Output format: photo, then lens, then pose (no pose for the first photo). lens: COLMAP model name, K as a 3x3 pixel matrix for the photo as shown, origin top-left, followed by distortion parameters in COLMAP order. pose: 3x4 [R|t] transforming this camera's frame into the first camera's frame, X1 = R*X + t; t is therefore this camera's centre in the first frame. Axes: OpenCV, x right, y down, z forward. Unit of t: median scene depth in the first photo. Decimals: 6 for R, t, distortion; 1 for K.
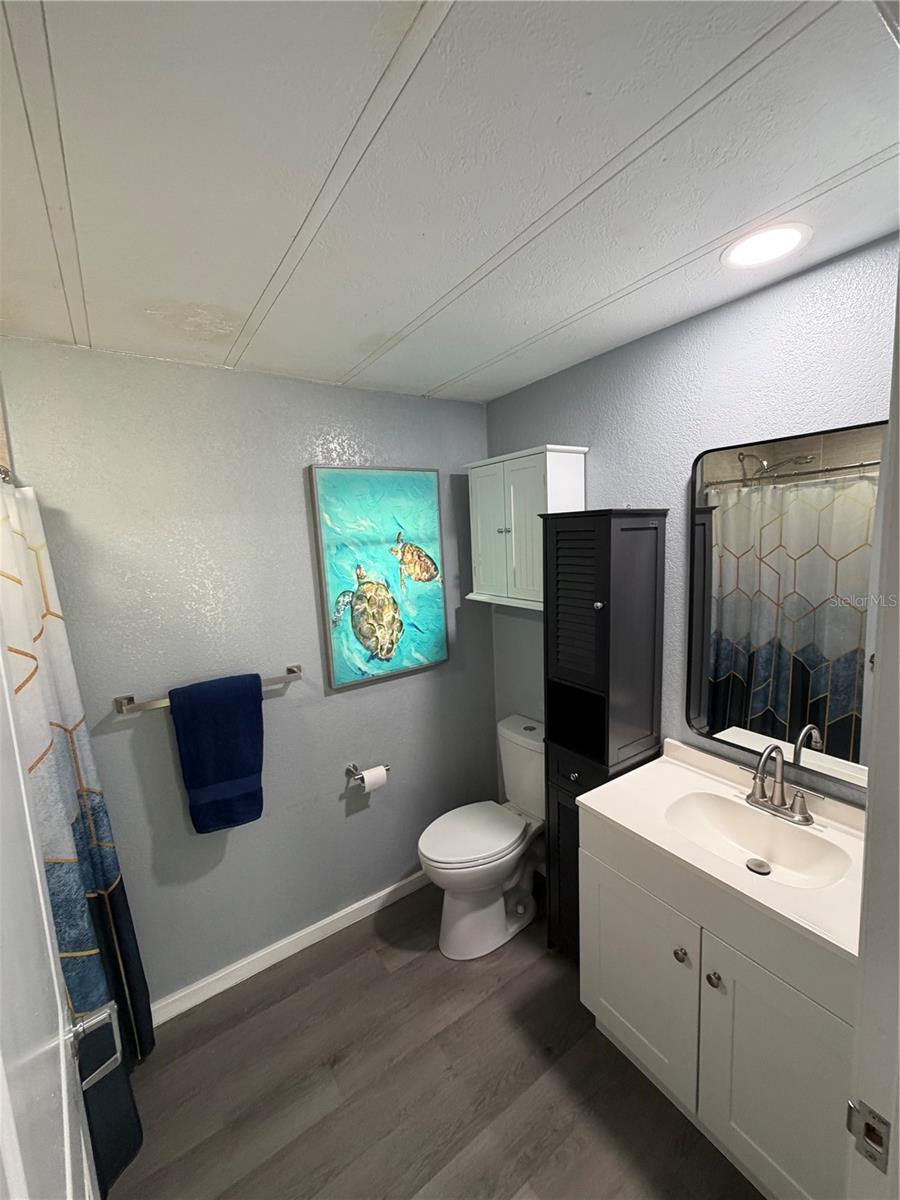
lens RADIAL K [[479.2, 0, 452.1], [0, 479.2, 598.6], [0, 0, 1]] dist [-0.001311, 0.000122]
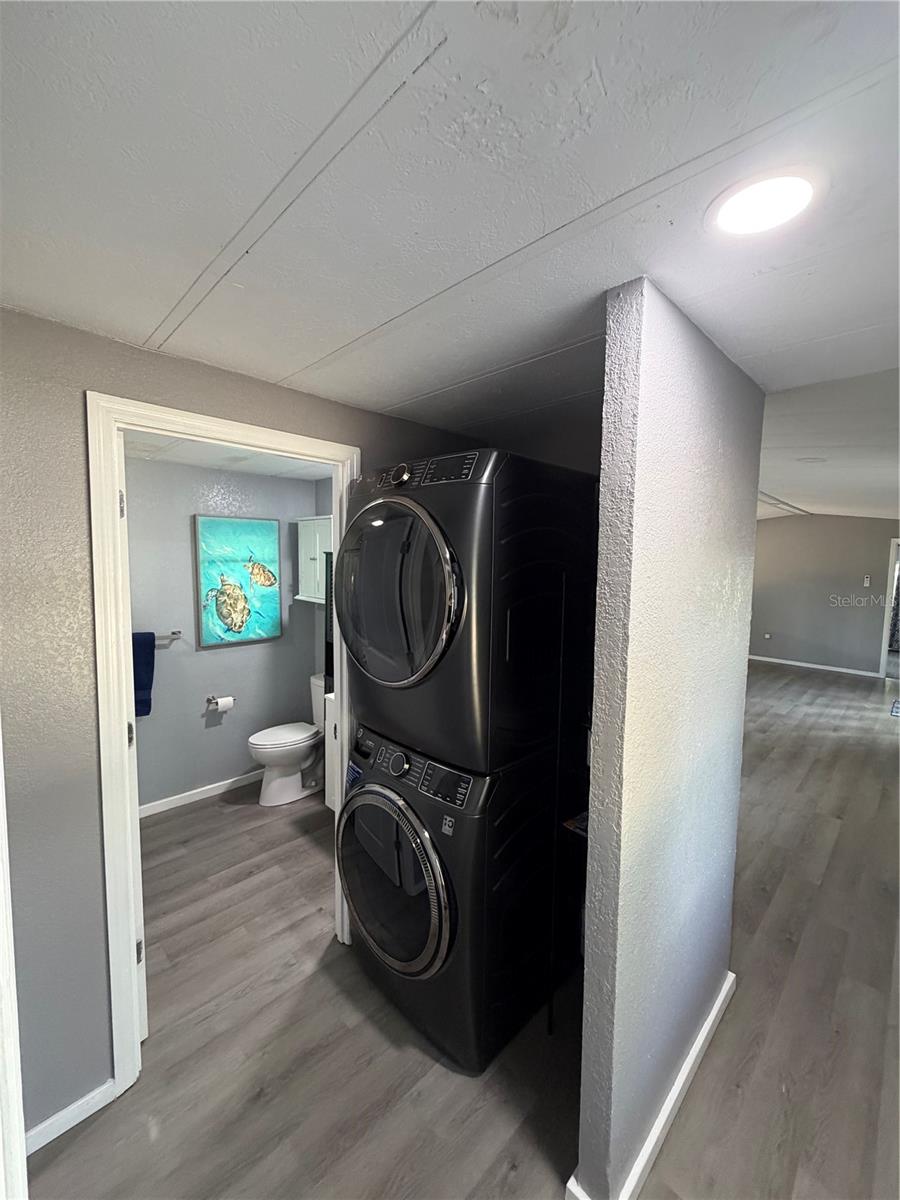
lens RADIAL K [[479.2, 0, 452.1], [0, 479.2, 598.6], [0, 0, 1]] dist [-0.001311, 0.000122]
pose [[0.981407, 0.048539, 0.185698, 0.282566], [-0.039432, 0.997846, -0.052425, 0.072021], [-0.187843, 0.044128, 0.981207, -0.783544]]
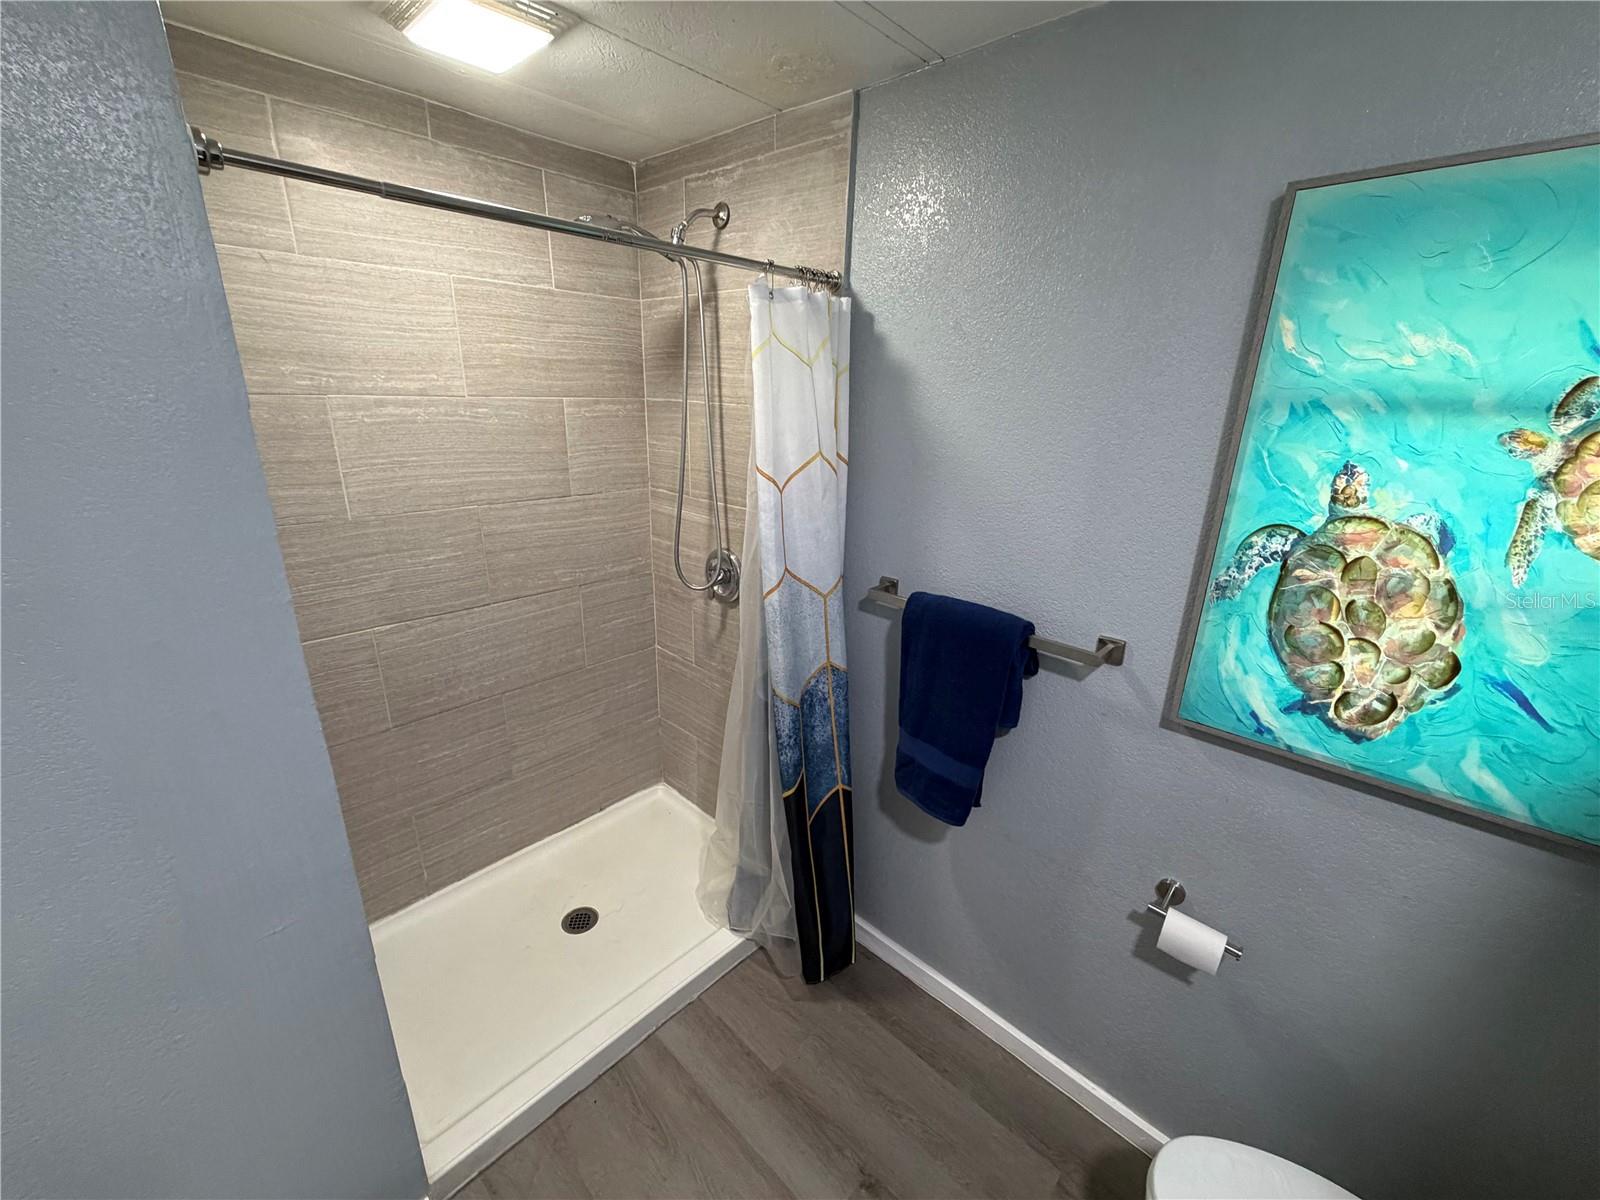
lens RADIAL K [[639.0, 0, 796.8], [0, 639.0, 601.1], [0, 0, 1]] dist [-0.001311, 0.000122]
pose [[0.200115, 0.360400, -0.911080, 0.198707], [-0.160358, 0.929397, 0.332424, -0.066771], [0.966561, 0.079576, 0.243779, 0.470213]]
